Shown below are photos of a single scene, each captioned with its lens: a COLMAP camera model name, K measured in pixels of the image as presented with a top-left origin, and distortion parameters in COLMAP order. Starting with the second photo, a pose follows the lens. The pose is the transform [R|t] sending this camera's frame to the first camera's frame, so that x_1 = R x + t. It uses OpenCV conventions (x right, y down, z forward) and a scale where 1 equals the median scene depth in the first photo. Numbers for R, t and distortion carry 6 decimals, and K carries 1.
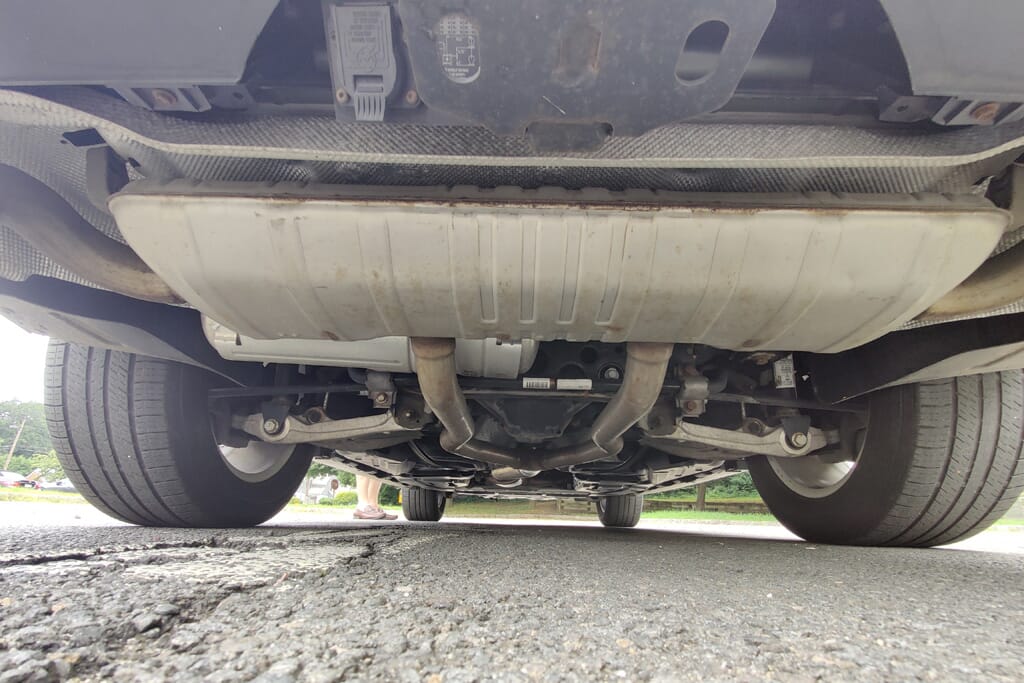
lens RADIAL K [[573.2, 0, 512.0], [0, 573.2, 341.5], [0, 0, 1]] dist [0.020568, 0.001413]
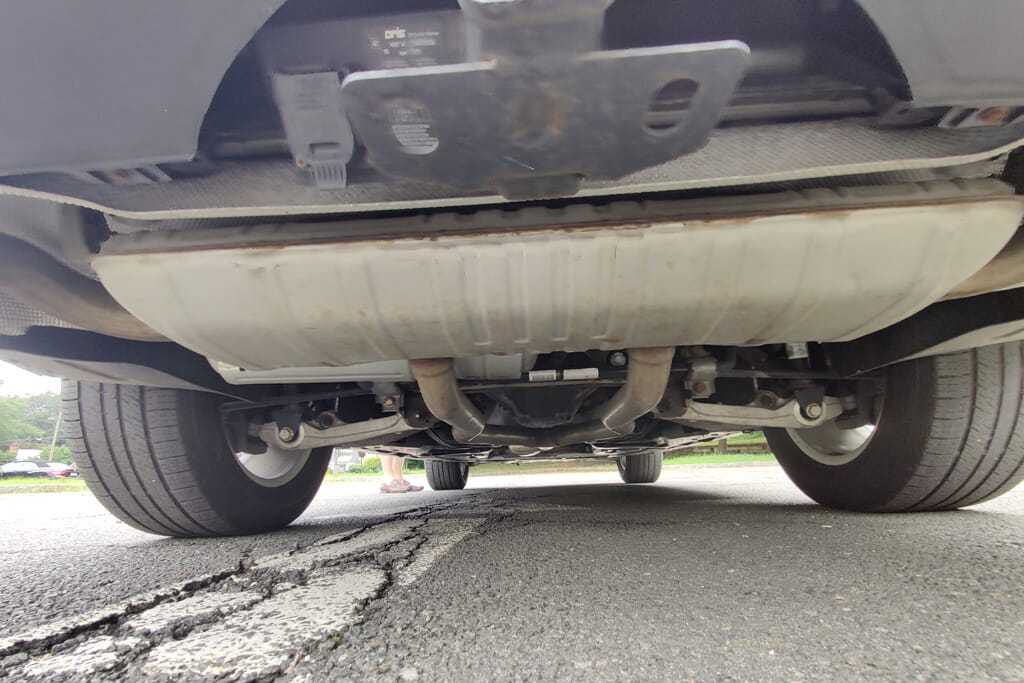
lens RADIAL K [[576.9, 0, 507.0], [0, 576.9, 338.6], [0, 0, 1]] dist [0.022200, -0.002146]
pose [[0.995936, -0.080077, -0.041217, 0.031601], [0.083779, 0.991683, 0.097704, -0.103583], [0.033050, -0.100760, 0.994362, 0.012643]]
